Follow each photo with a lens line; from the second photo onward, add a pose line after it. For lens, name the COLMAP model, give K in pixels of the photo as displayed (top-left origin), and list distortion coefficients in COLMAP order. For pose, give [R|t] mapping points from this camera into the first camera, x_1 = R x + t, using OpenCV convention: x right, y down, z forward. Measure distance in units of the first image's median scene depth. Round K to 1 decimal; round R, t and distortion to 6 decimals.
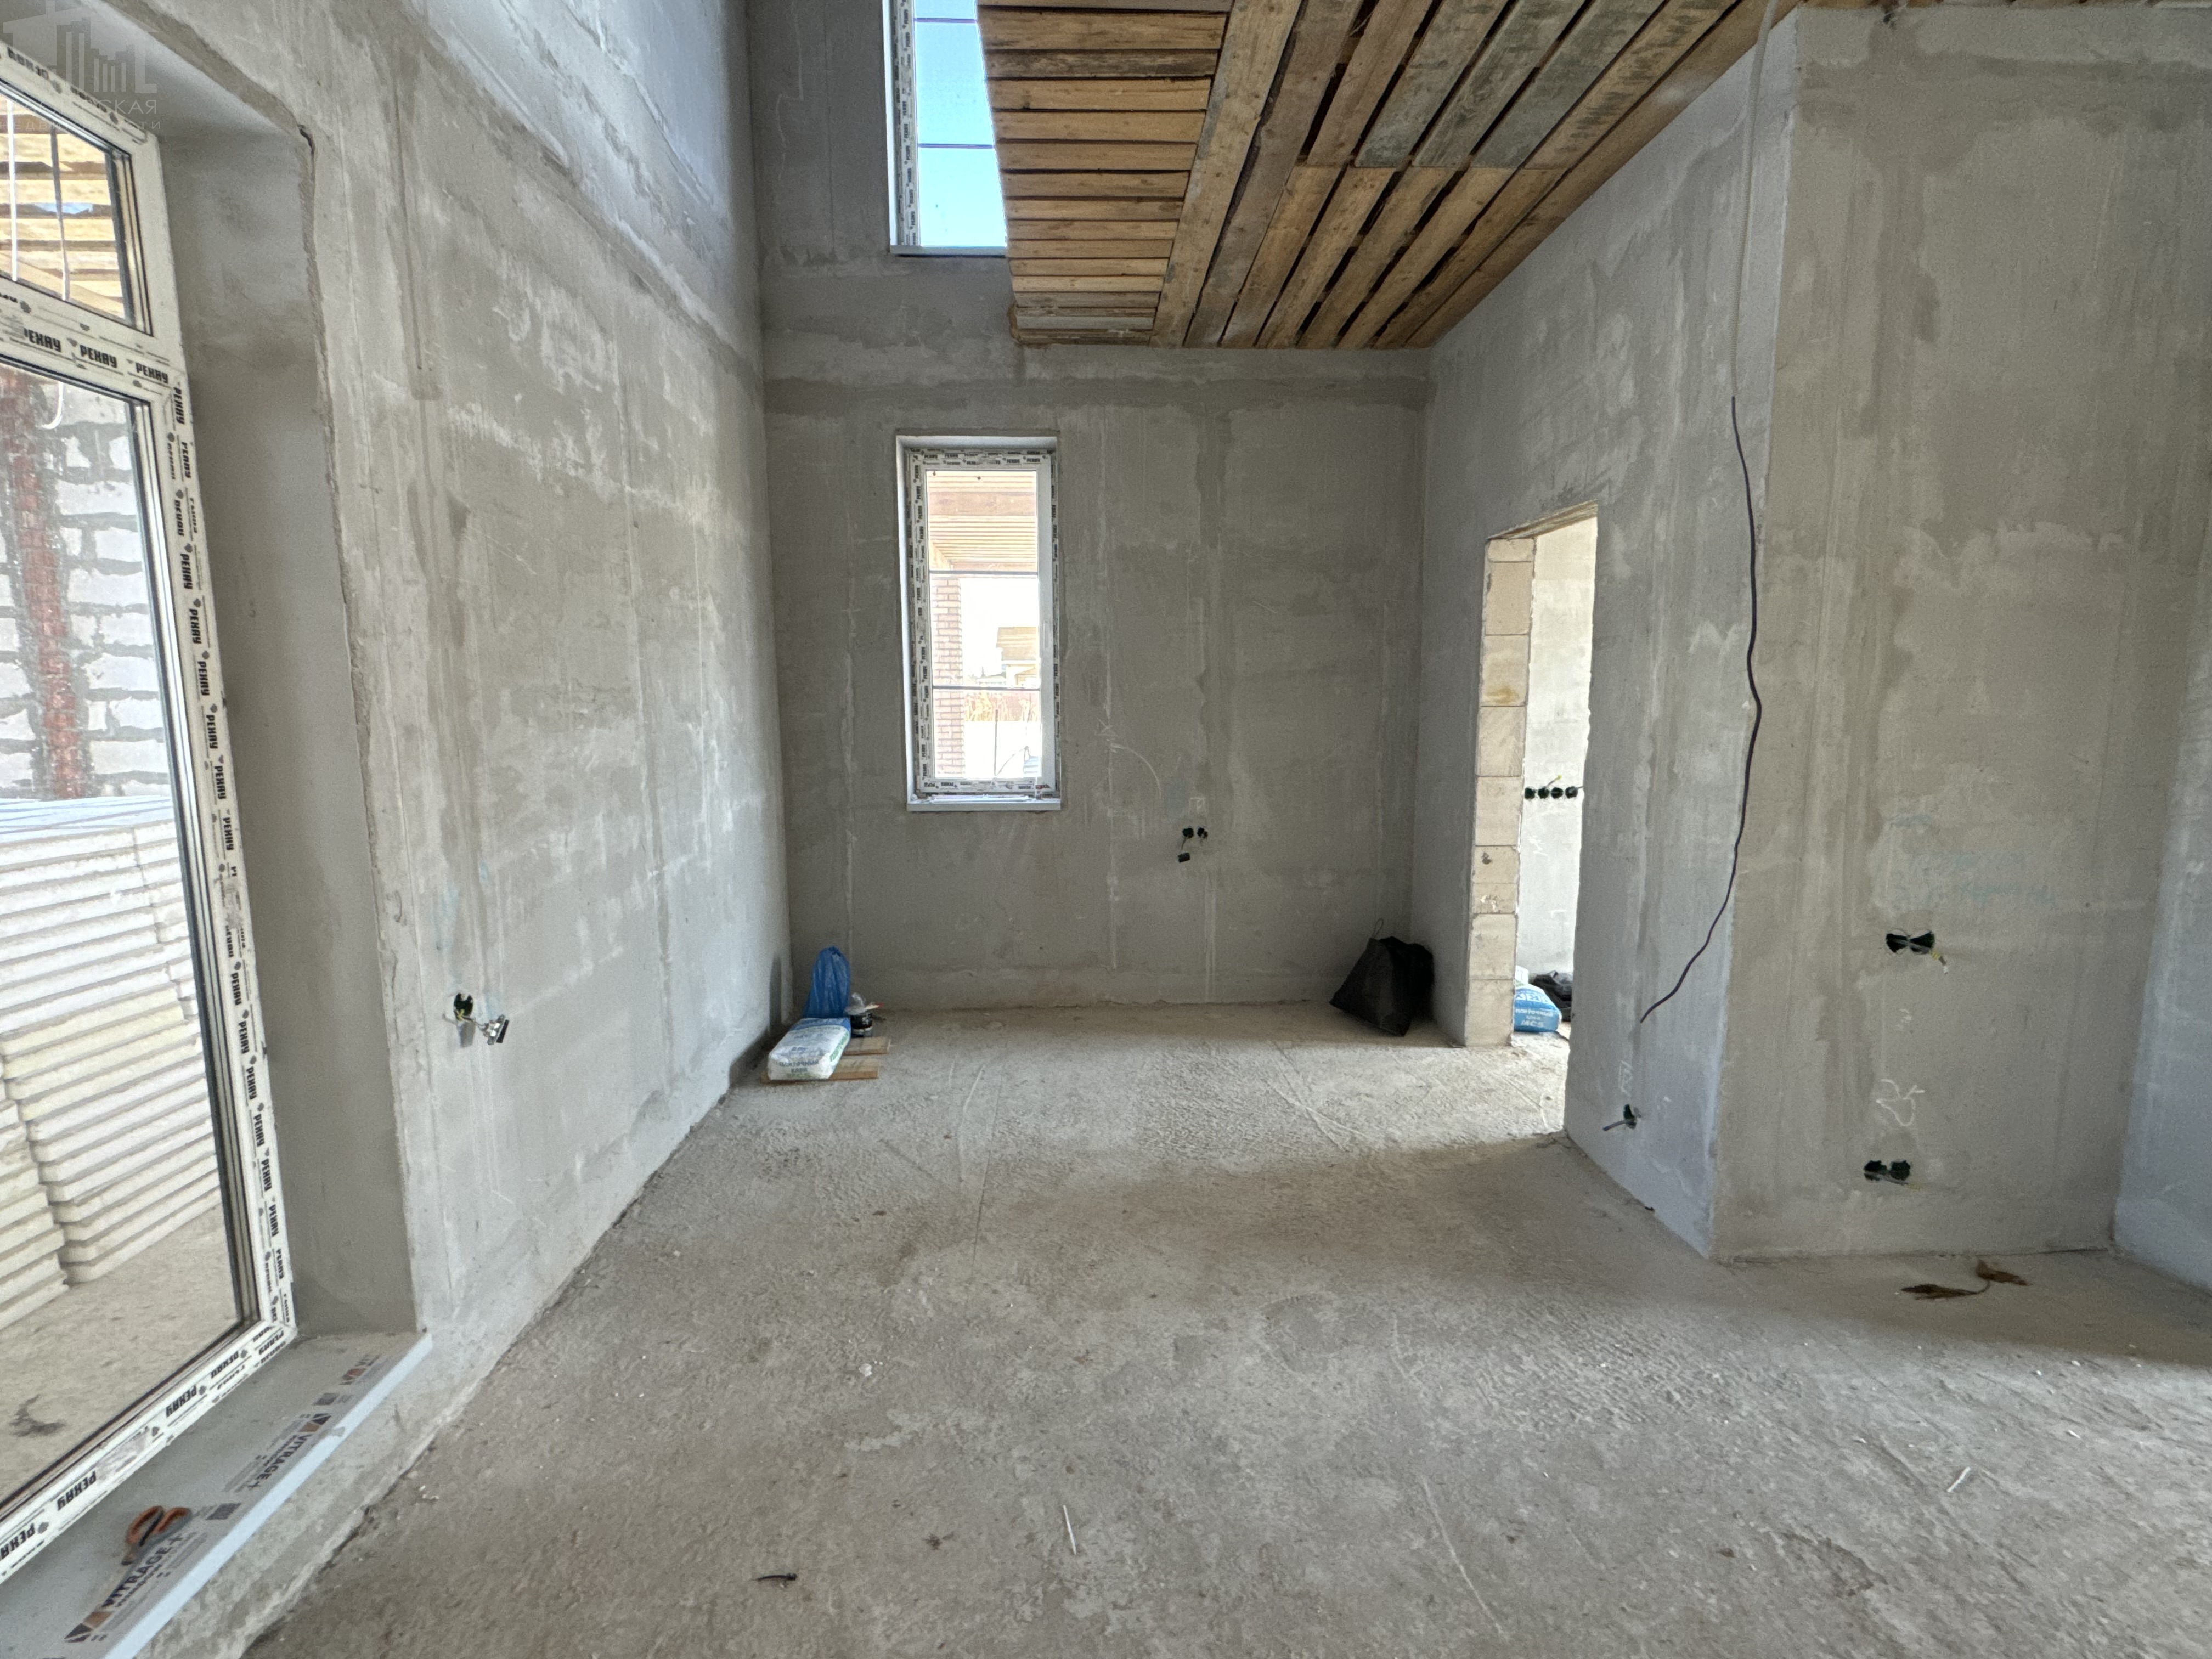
lens RADIAL K [[1002.1, 0, 1103.7], [0, 1002.1, 826.5], [0, 0, 1]] dist [0.000104, 0.000509]
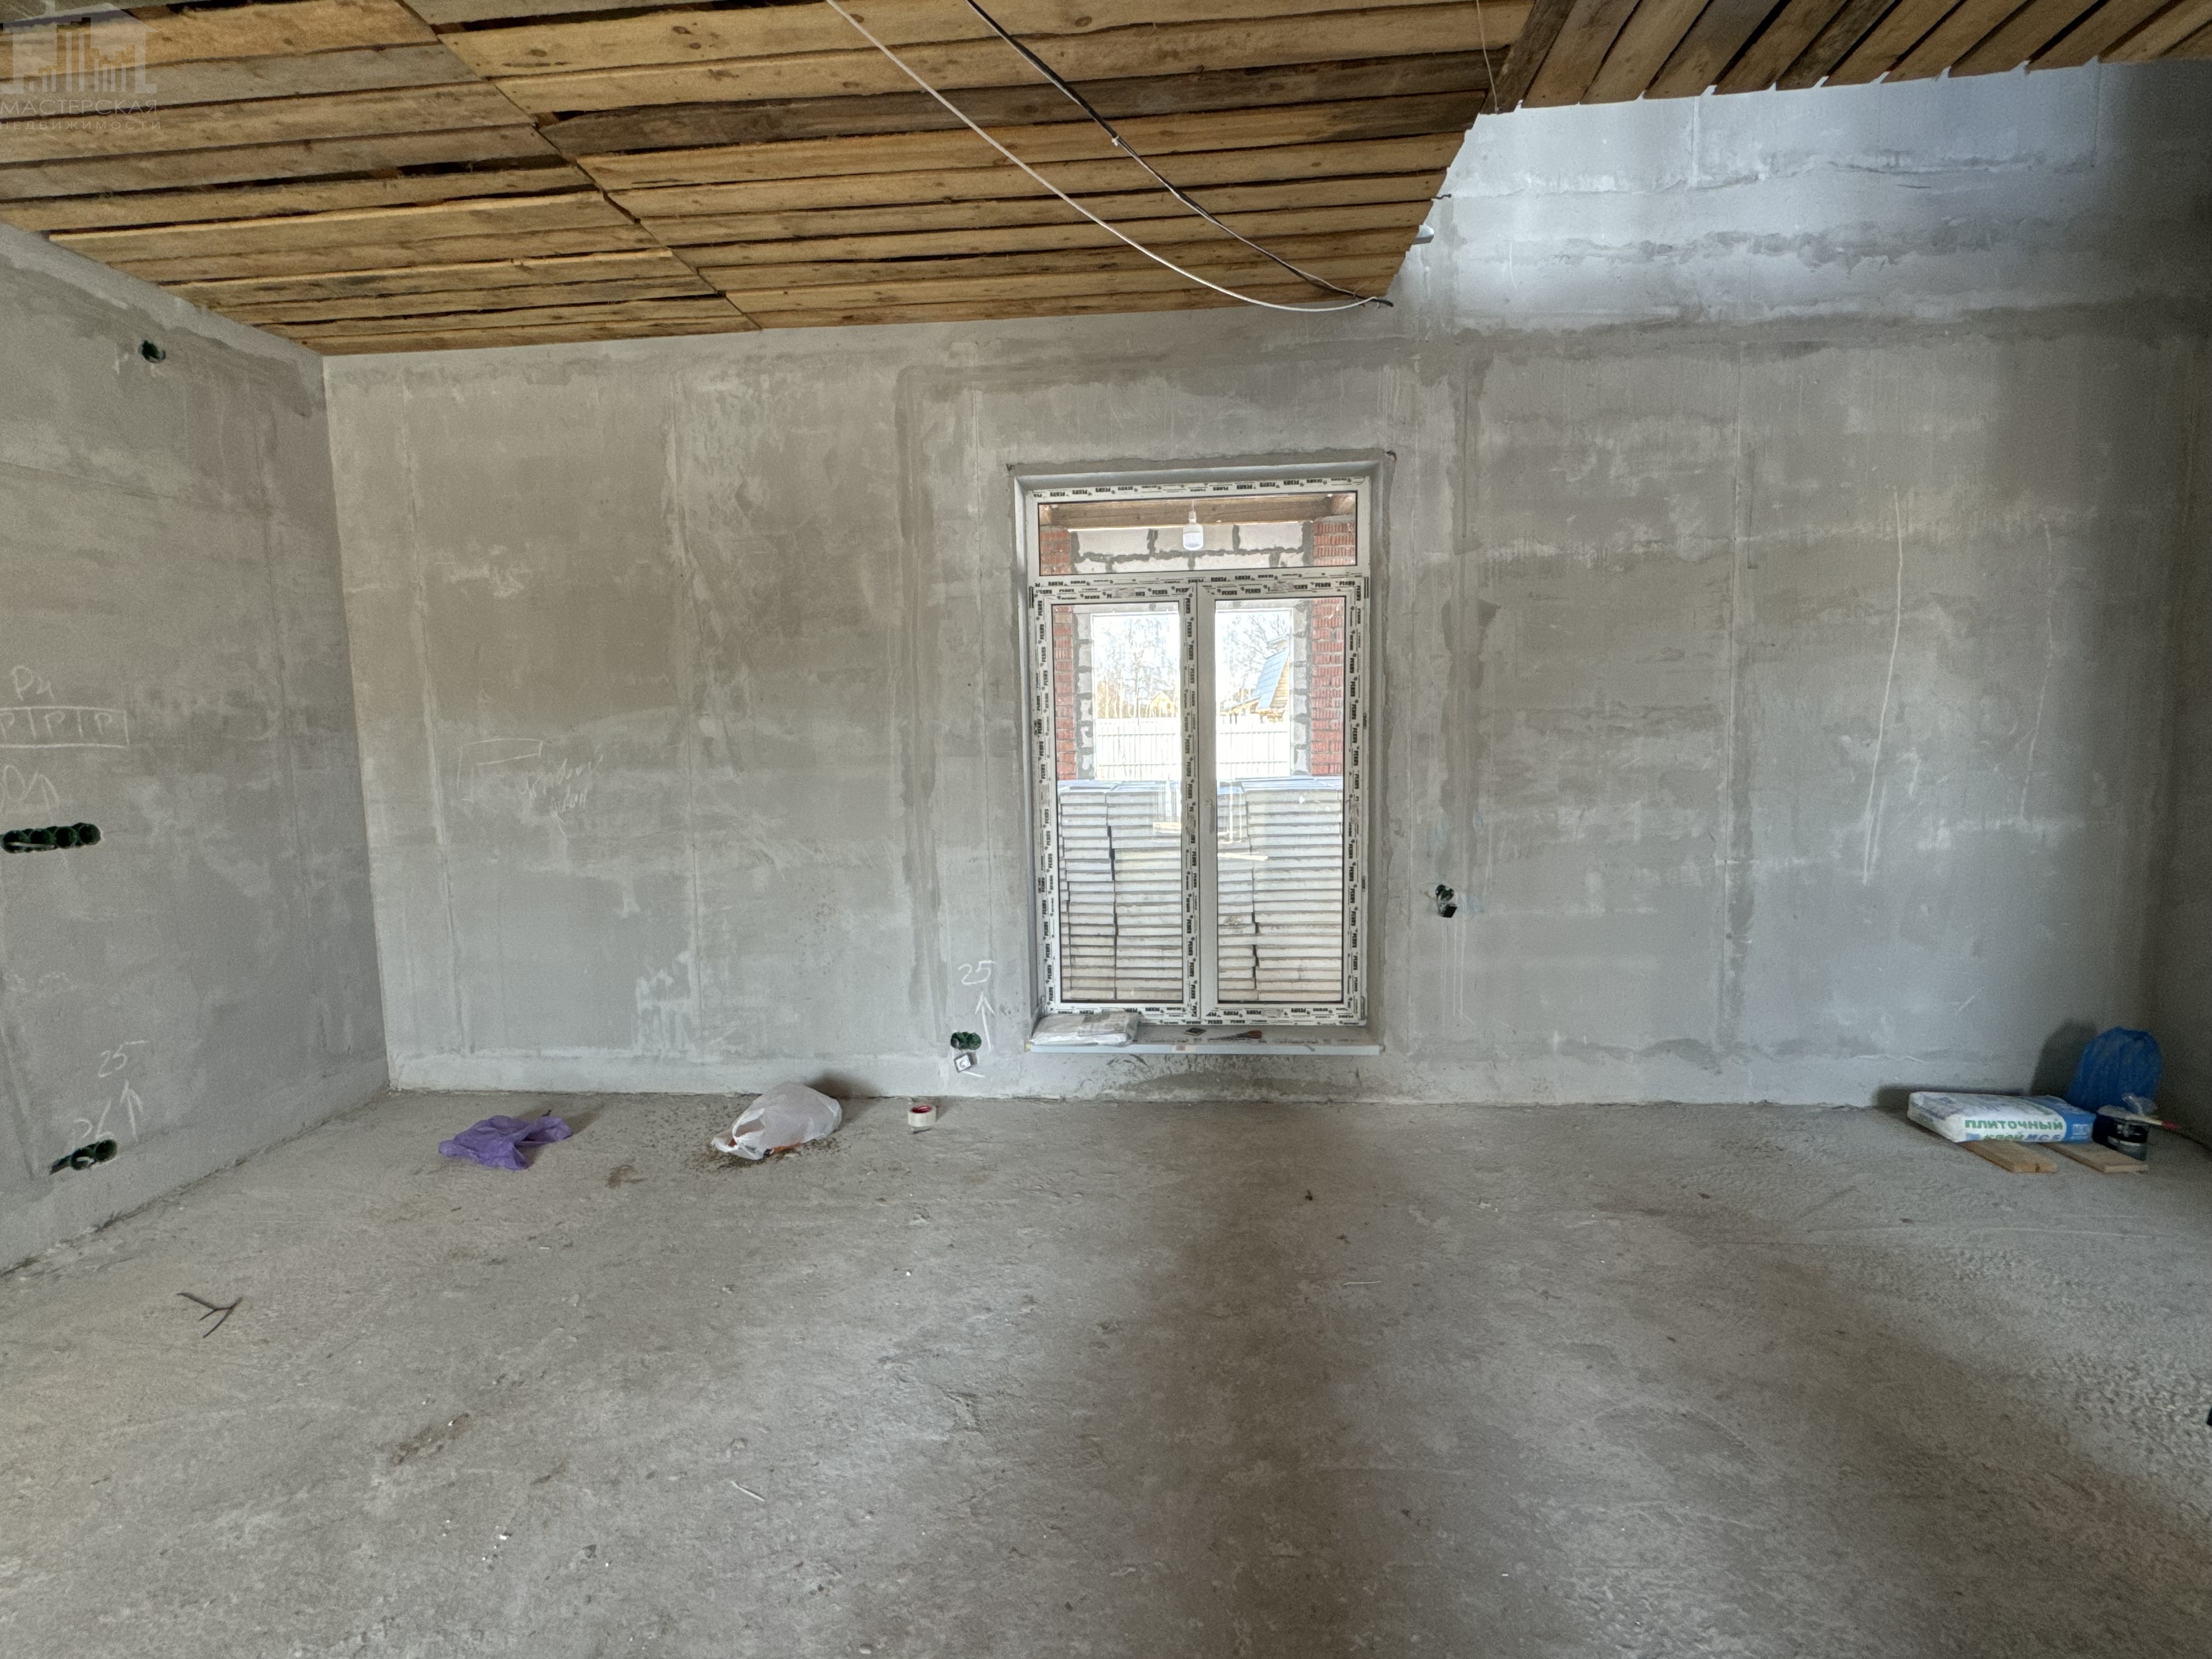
lens RADIAL K [[1002.1, 0, 1103.7], [0, 1002.1, 826.5], [0, 0, 1]] dist [0.000104, 0.000509]
pose [[-0.118532, 0.108096, -0.987049, 1.115387], [-0.107027, 0.986875, 0.120929, -0.082239], [0.987165, 0.119975, -0.105407, 0.556184]]
